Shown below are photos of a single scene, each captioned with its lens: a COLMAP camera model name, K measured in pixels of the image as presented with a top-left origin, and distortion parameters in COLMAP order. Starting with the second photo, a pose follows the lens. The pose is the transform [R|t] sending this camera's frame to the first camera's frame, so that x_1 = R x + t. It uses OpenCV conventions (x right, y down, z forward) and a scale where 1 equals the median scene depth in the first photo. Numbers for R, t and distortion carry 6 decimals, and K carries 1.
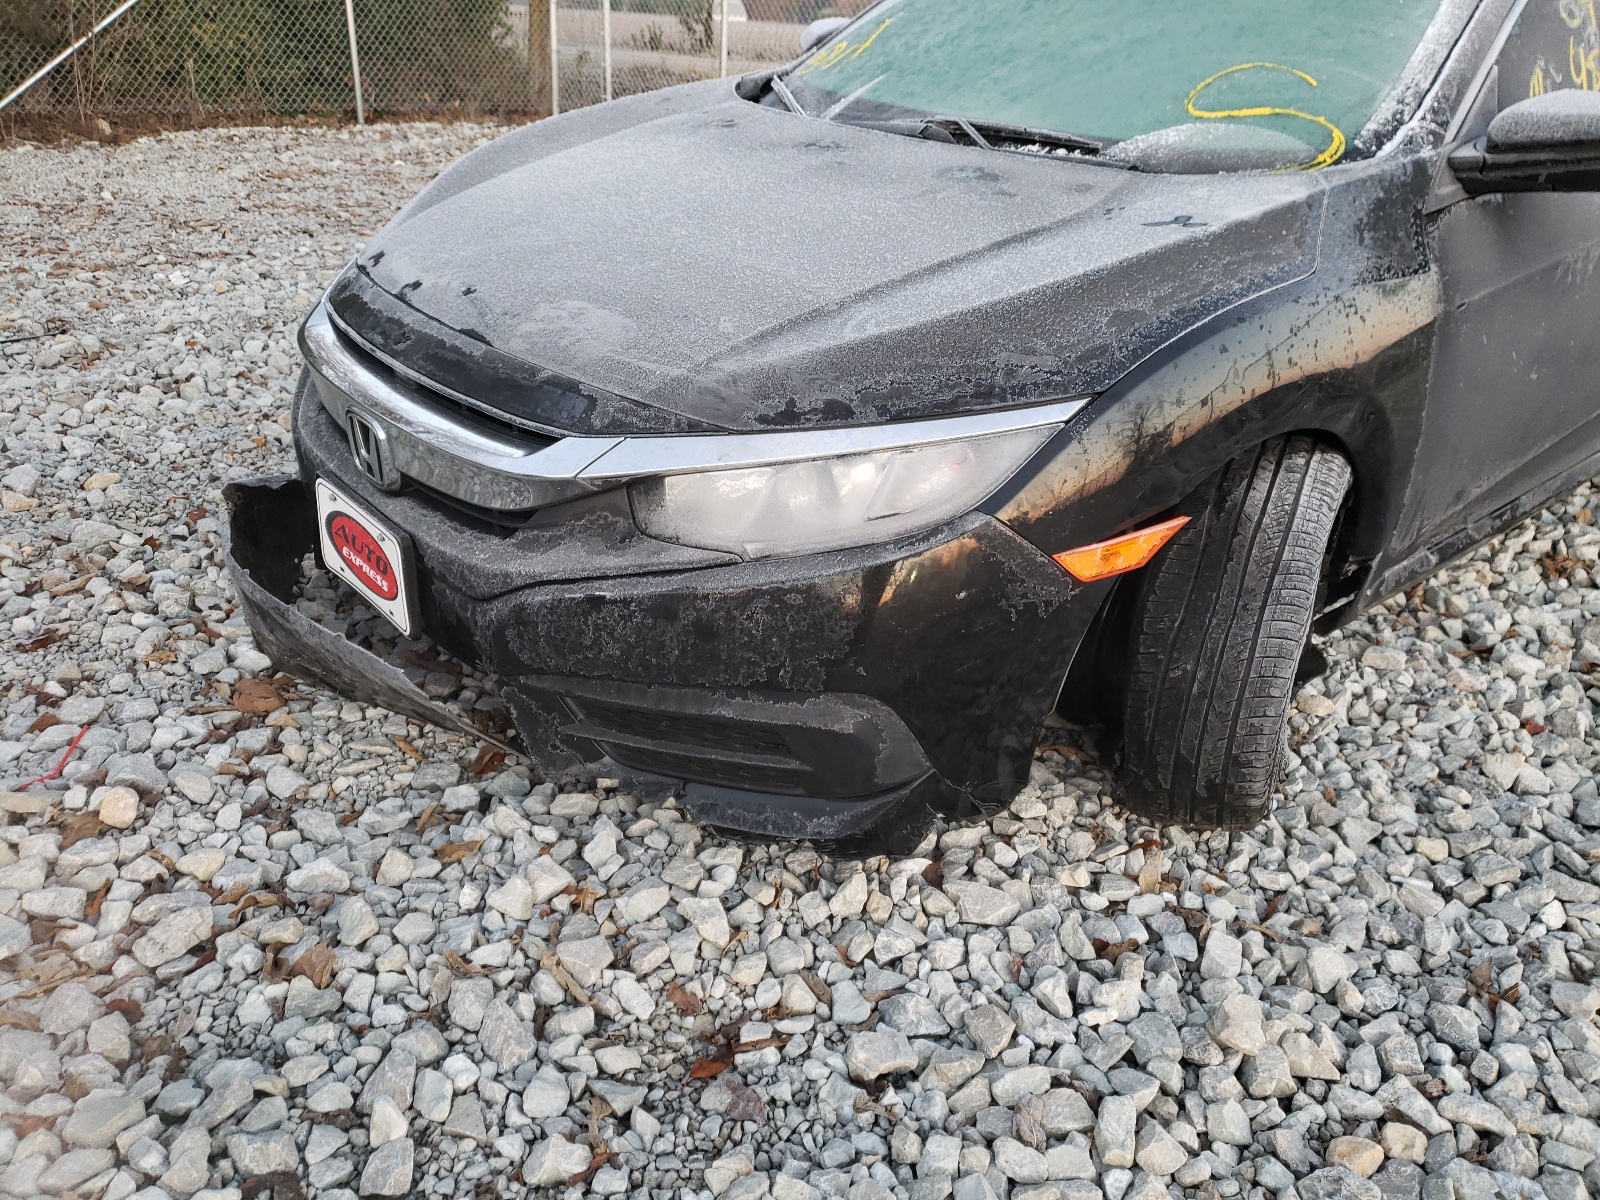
lens RADIAL K [[1170.4, 0, 800.0], [0, 1170.4, 600.0], [0, 0, 1]] dist [0.046103, -0.042850]
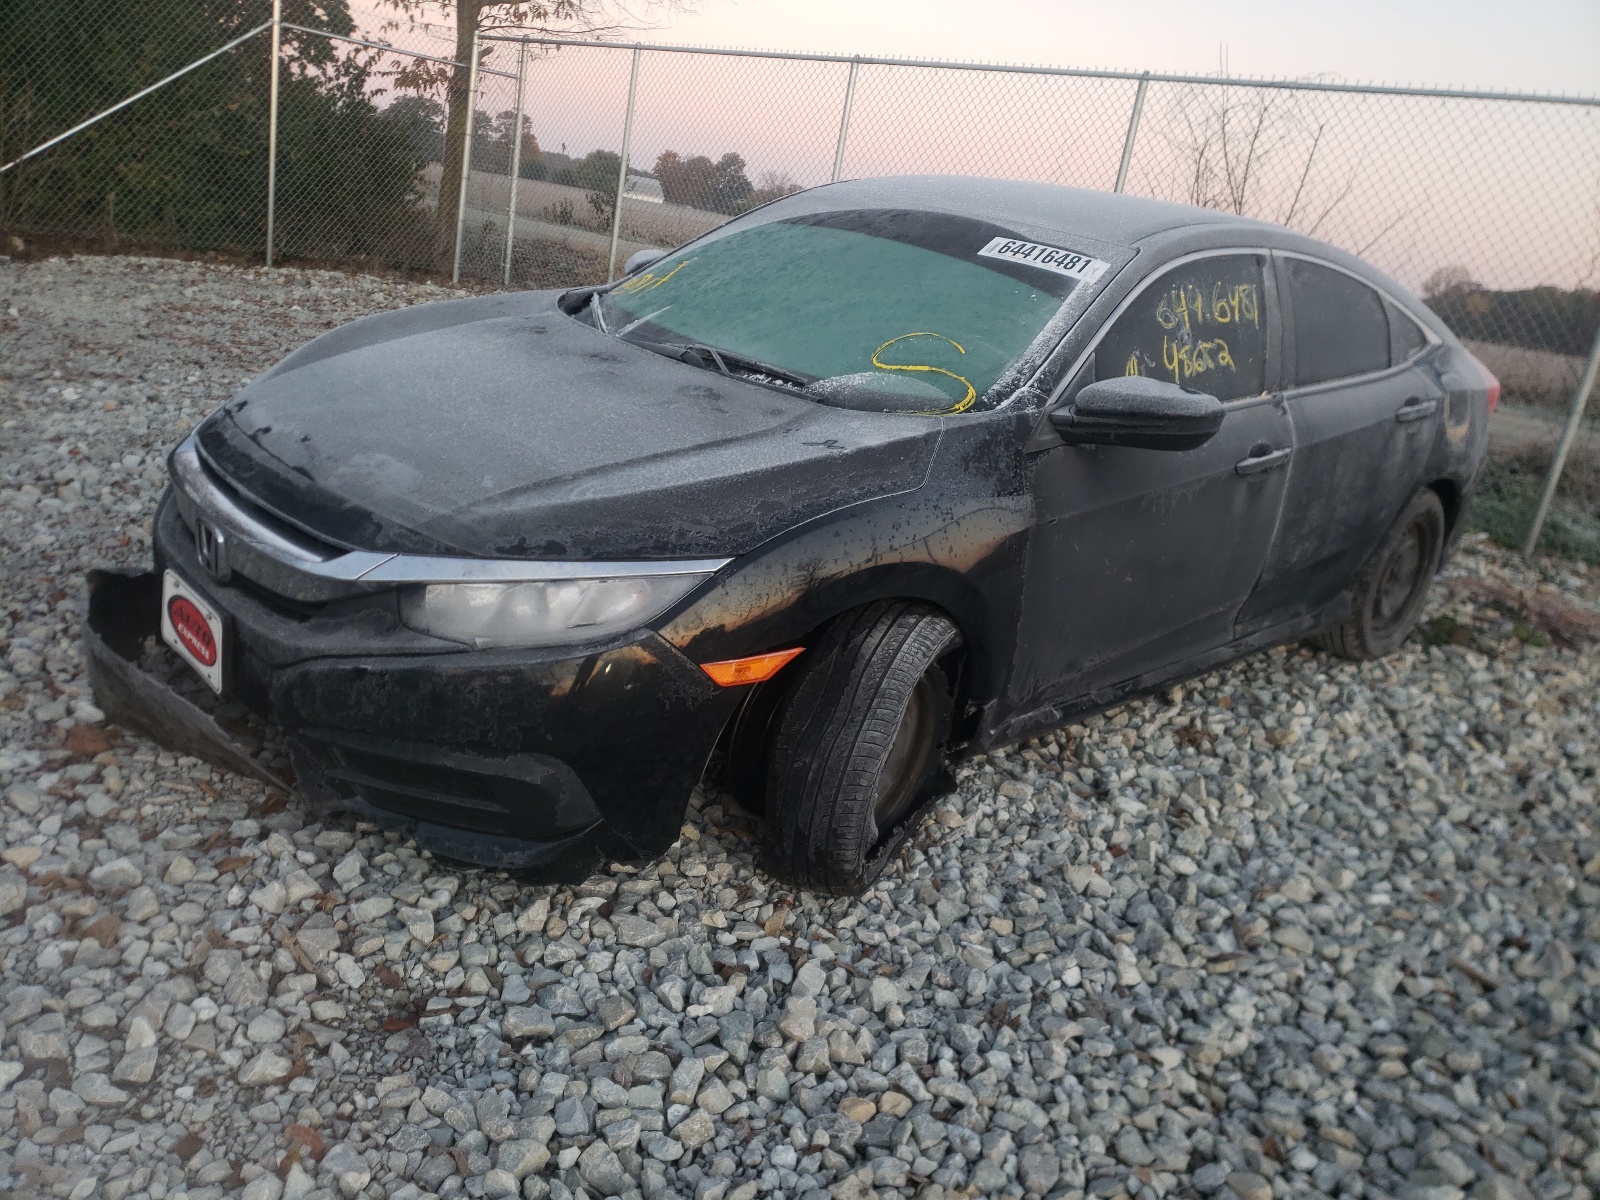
lens RADIAL K [[1296.6, 0, 800.0], [0, 1296.6, 600.0], [0, 0, 1]] dist [0.034252, 0.012039]
pose [[0.994556, 0.089965, 0.052576, 0.219716], [-0.081425, 0.985836, -0.146621, 0.089746], [-0.065022, 0.141542, 0.987795, -0.479048]]
